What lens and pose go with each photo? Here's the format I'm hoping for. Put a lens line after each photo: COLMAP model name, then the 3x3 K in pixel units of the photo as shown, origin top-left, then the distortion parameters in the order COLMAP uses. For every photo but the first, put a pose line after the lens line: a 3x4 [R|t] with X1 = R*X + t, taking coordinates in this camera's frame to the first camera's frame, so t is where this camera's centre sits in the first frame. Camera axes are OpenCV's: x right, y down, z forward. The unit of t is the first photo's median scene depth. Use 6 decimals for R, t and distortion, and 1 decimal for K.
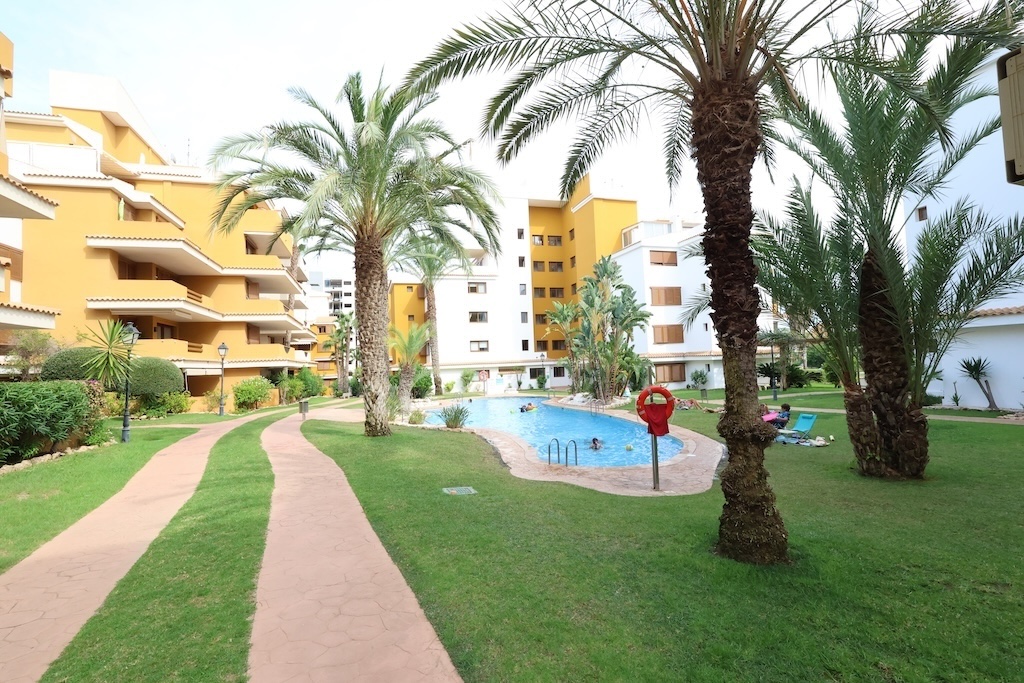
lens RADIAL K [[474.0, 0, 509.0], [0, 474.0, 339.9], [0, 0, 1]] dist [0.000009, 0.000162]
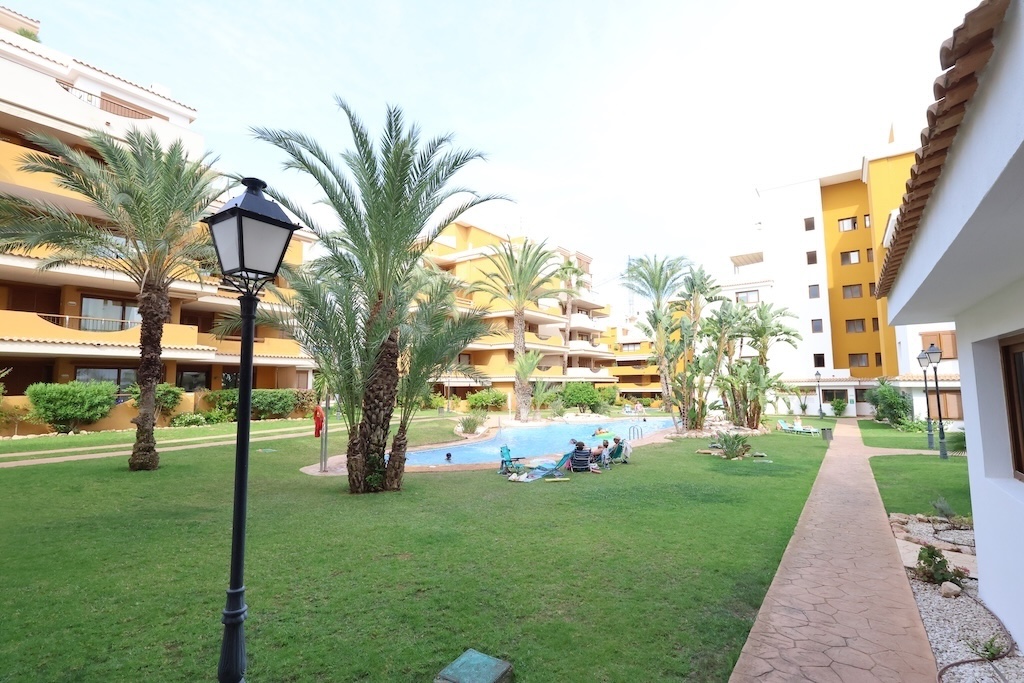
lens RADIAL K [[474.0, 0, 509.0], [0, 474.0, 339.9], [0, 0, 1]] dist [0.000009, 0.000162]
pose [[0.628468, -0.039217, -0.776846, 0.338454], [0.027438, 0.999224, -0.028246, -0.015781], [0.777351, -0.003563, 0.629056, 0.079538]]
